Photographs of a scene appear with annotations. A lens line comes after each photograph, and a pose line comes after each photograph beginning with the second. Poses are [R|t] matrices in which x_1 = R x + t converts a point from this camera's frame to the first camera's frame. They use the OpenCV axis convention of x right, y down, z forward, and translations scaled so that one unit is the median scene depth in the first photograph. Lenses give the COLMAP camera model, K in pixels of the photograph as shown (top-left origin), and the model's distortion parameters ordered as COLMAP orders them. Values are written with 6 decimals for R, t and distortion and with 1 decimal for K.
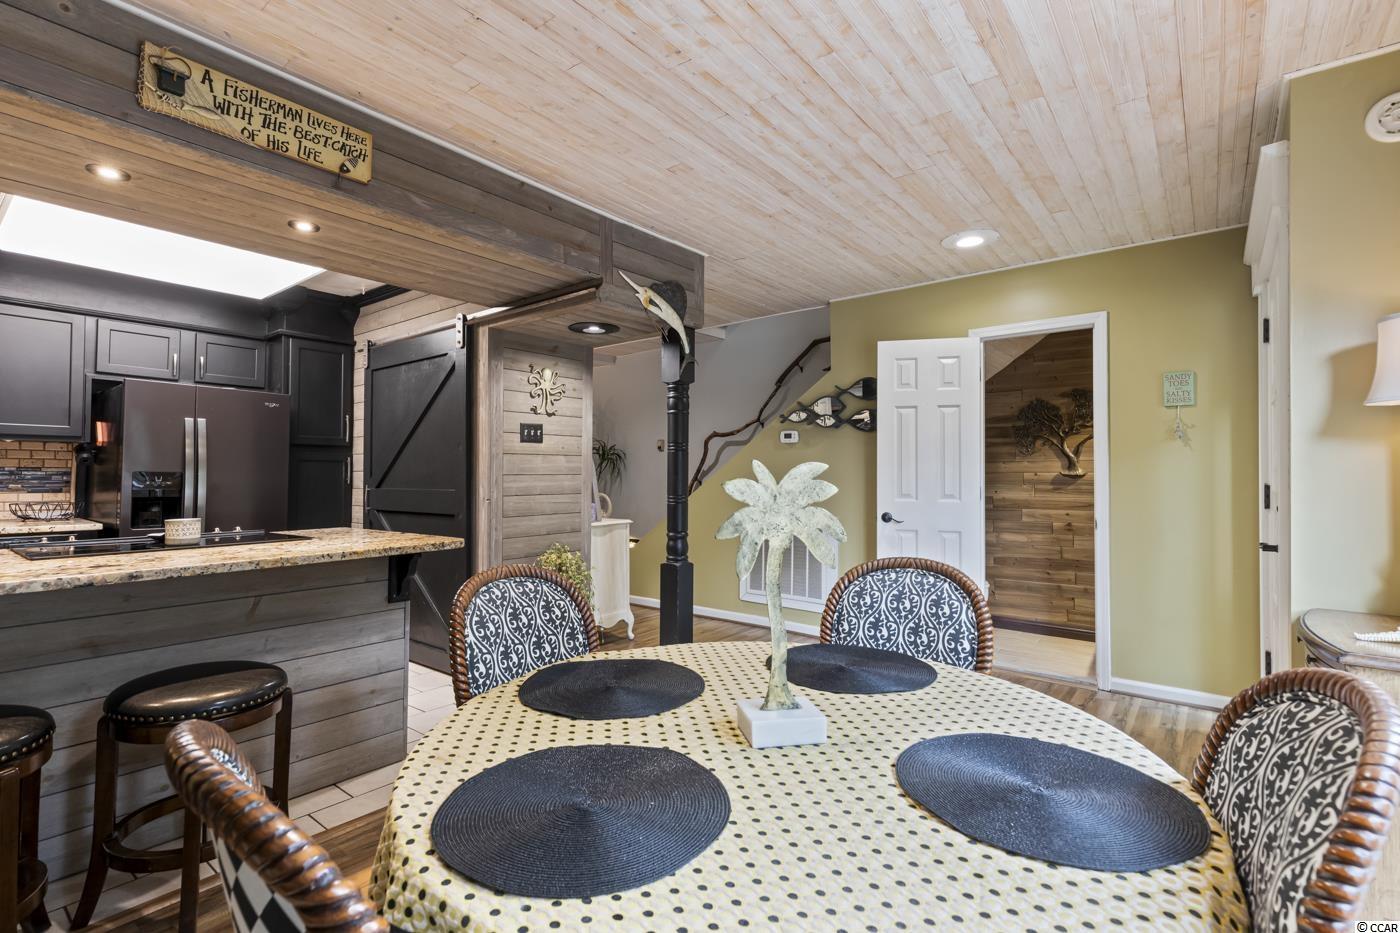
lens RADIAL K [[644.7, 0, 704.5], [0, 644.7, 453.8], [0, 0, 1]] dist [0.010786, -0.000222]
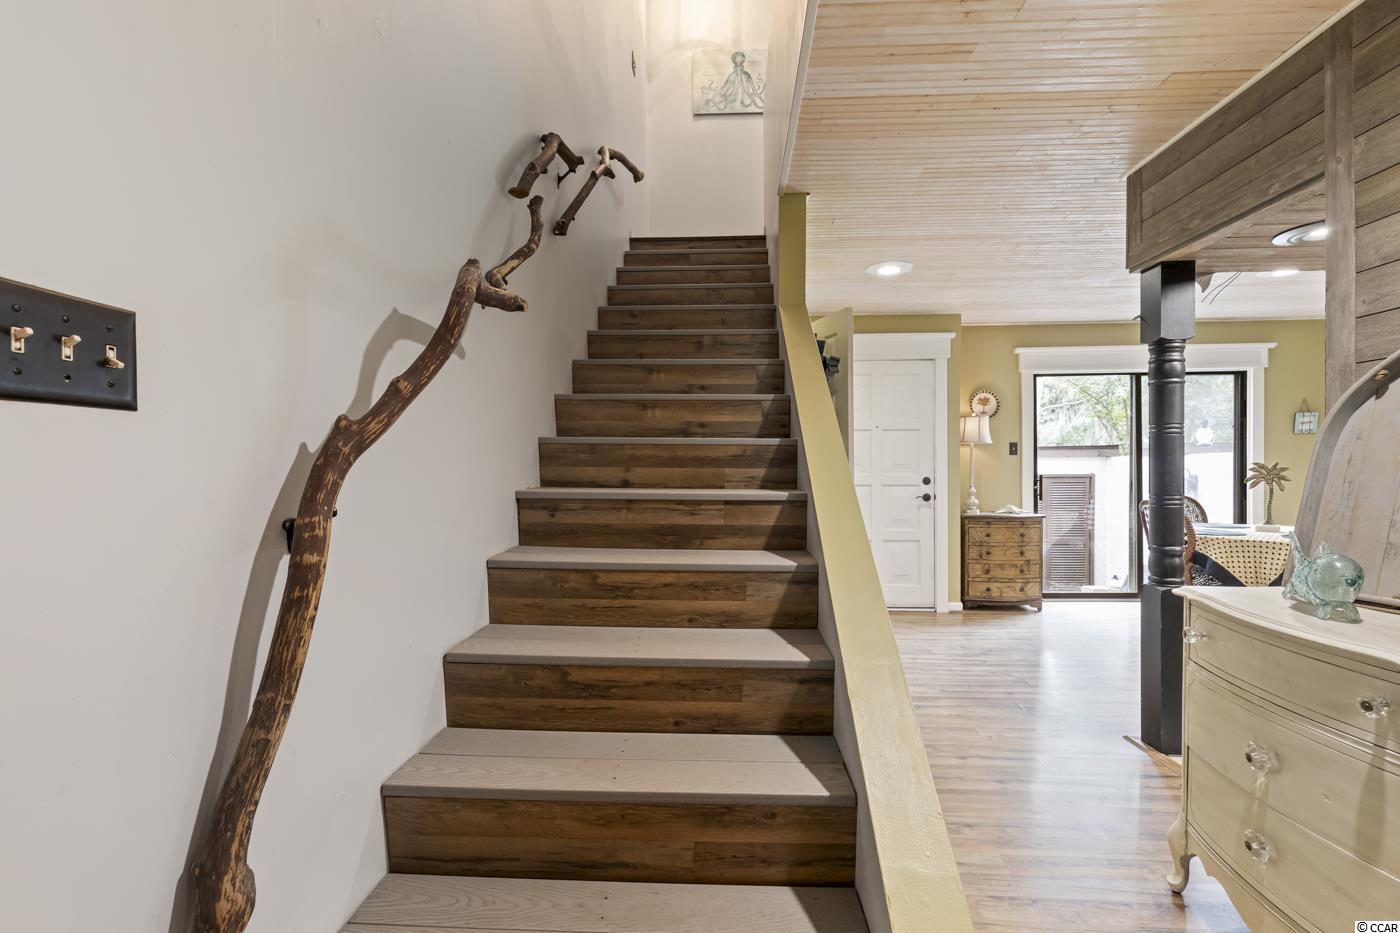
lens RADIAL K [[635.4, 0, 695.4], [0, 635.4, 473.9], [0, 0, 1]] dist [0.003809, 0.000201]
pose [[-0.576018, -0.008301, 0.817395, -0.319426], [-0.020474, 0.999781, -0.004274, 0.053429], [-0.817180, -0.019197, -0.576062, 1.839735]]
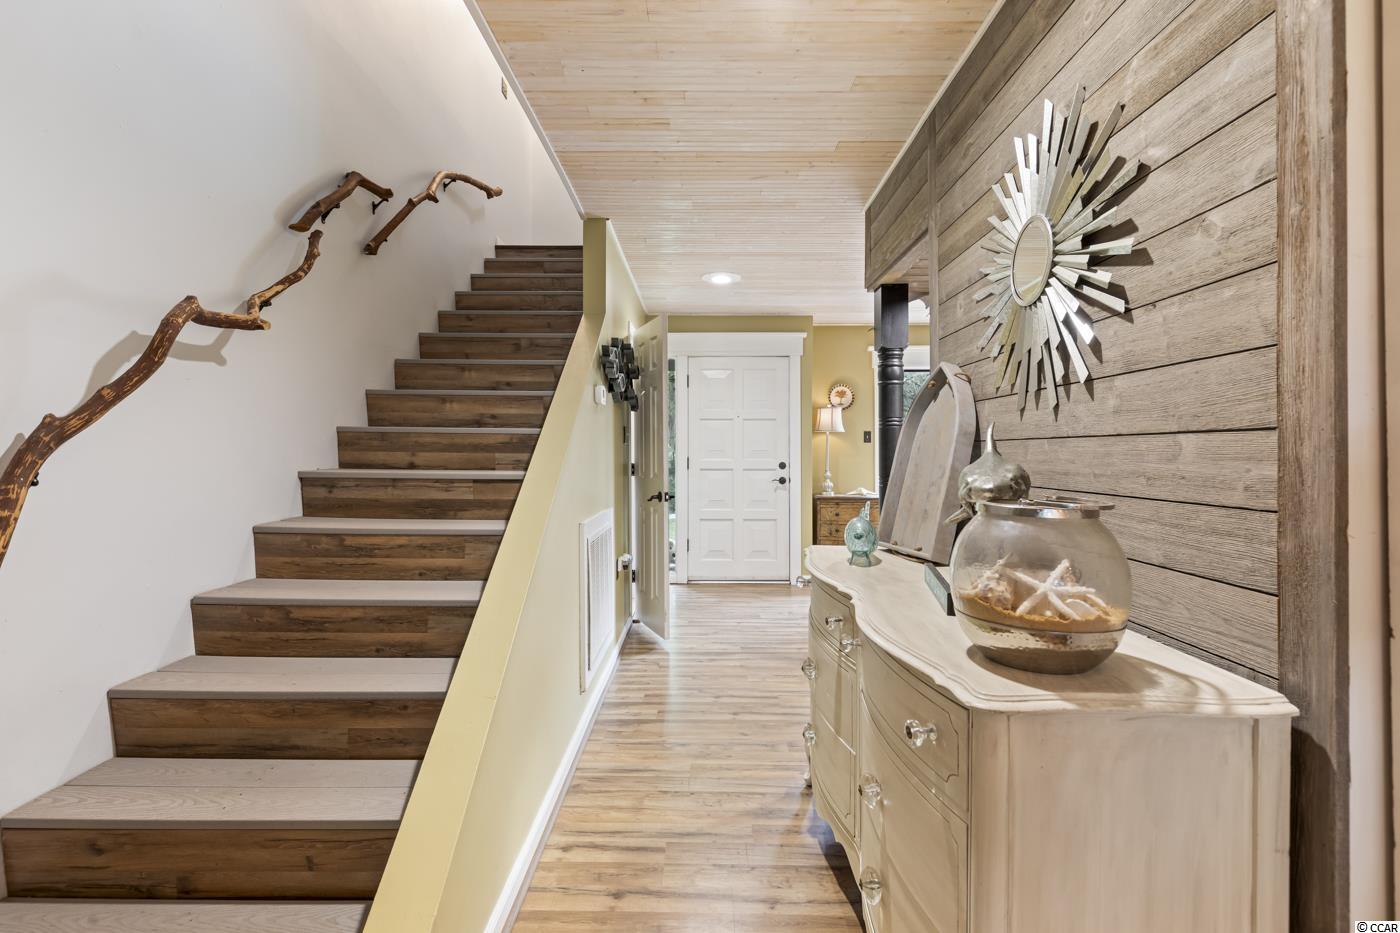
lens RADIAL K [[631.2, 0, 693.7], [0, 631.2, 452.3], [0, 0, 1]] dist [0.003236, -0.000002]
pose [[-0.610659, -0.000765, 0.791893, -0.557298], [-0.022872, 0.999599, -0.016671, 0.050624], [-0.791563, -0.028292, -0.610432, 1.727766]]
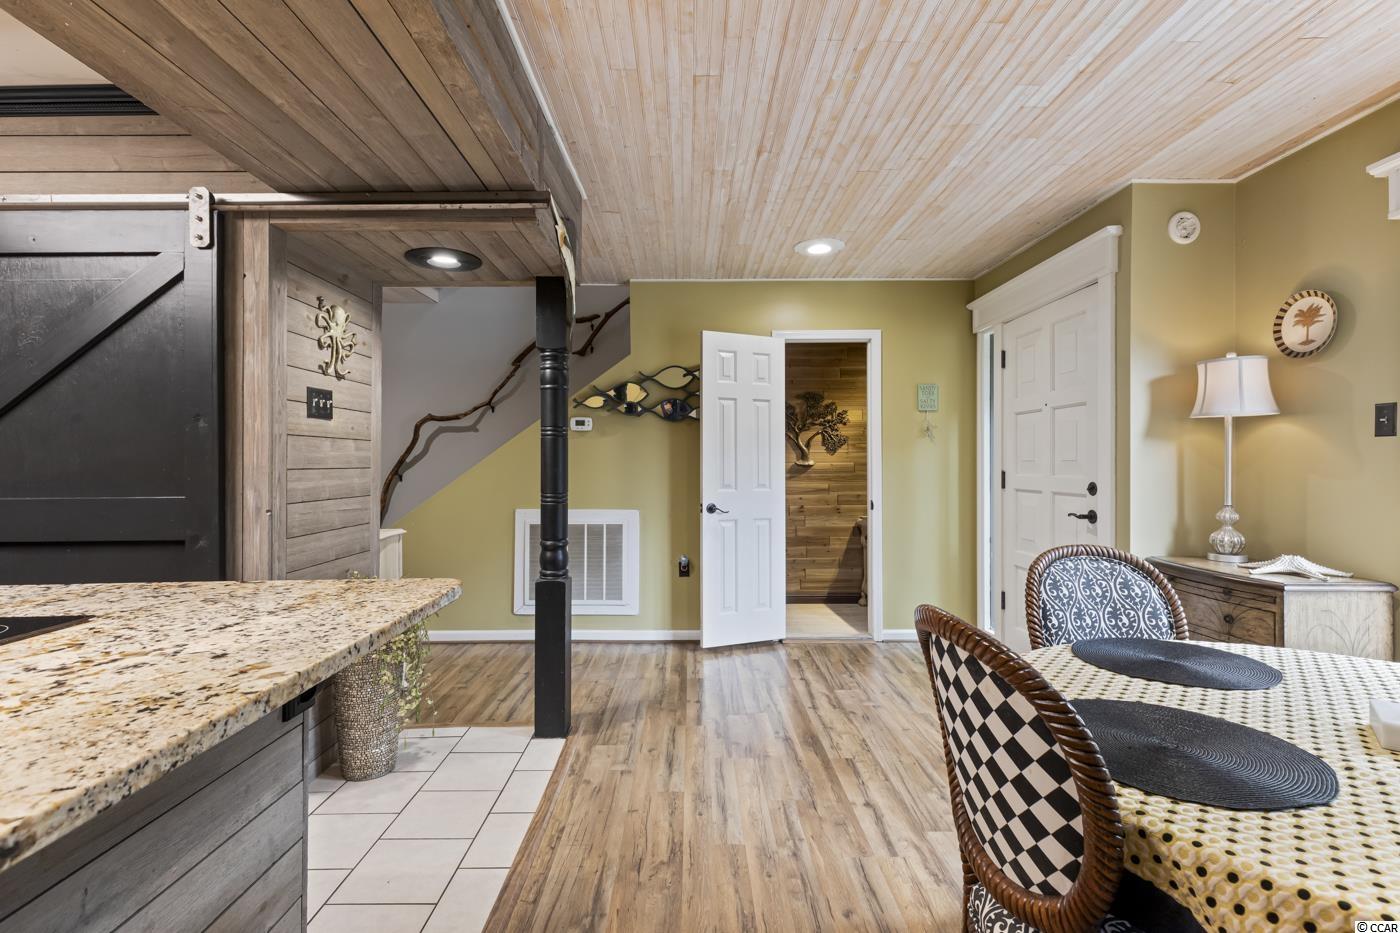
lens RADIAL K [[631.2, 0, 693.7], [0, 631.2, 452.3], [0, 0, 1]] dist [0.003236, -0.000002]
pose [[0.780750, 0.007558, 0.624798, -0.384527], [-0.014514, 0.999876, 0.006042, 0.007242], [-0.624675, -0.013785, 0.780763, 0.287170]]
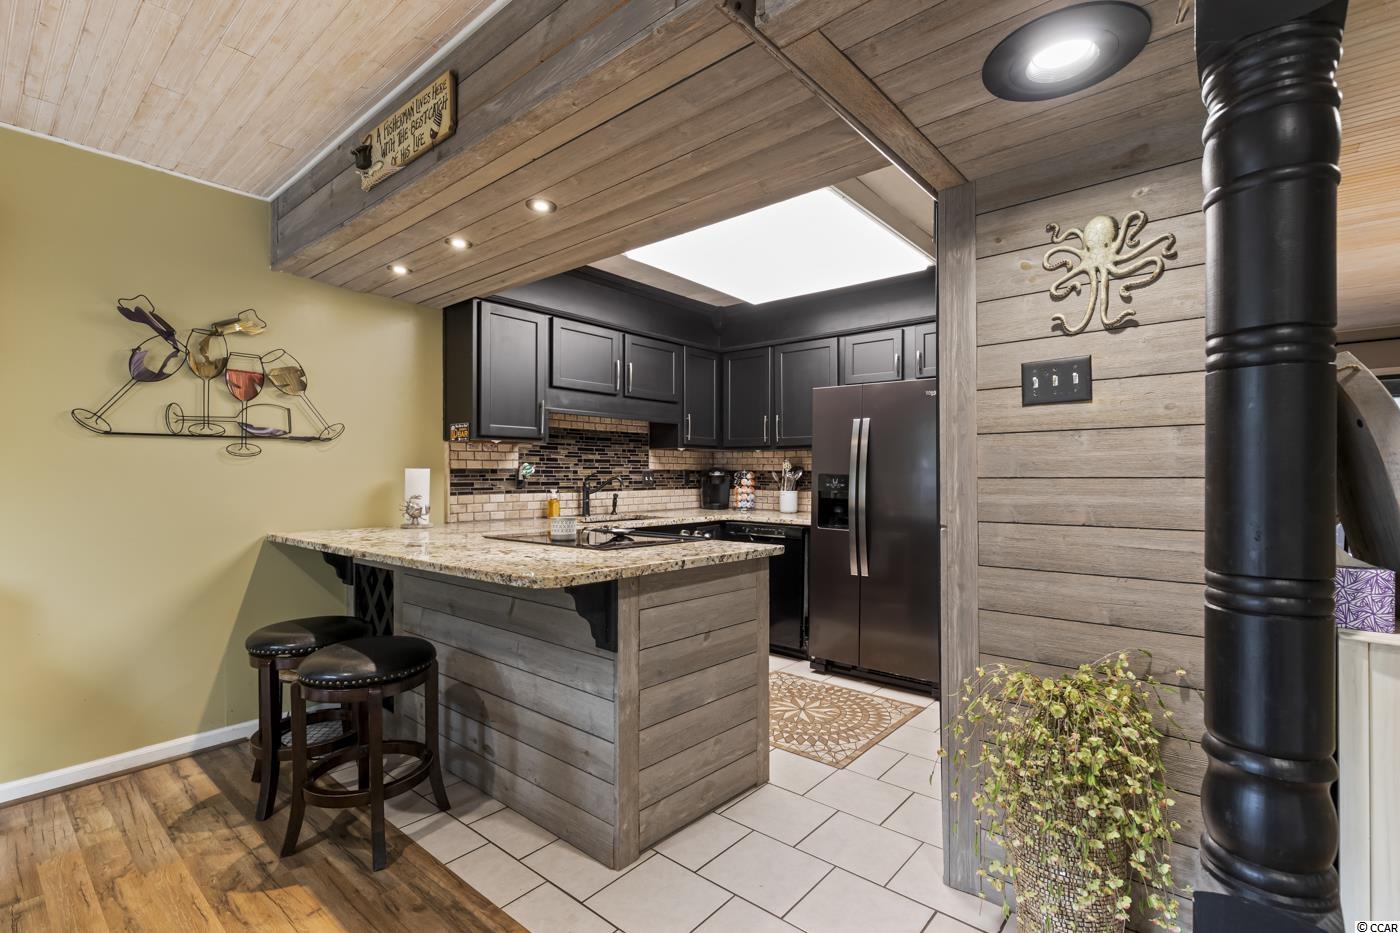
lens RADIAL K [[635.4, 0, 695.4], [0, 635.4, 473.9], [0, 0, 1]] dist [0.003809, 0.000201]
pose [[-0.035640, -0.001697, -0.999363, 0.175227], [0.032338, 0.999473, -0.002851, 0.024002], [0.998841, -0.032419, -0.035566, 0.801279]]
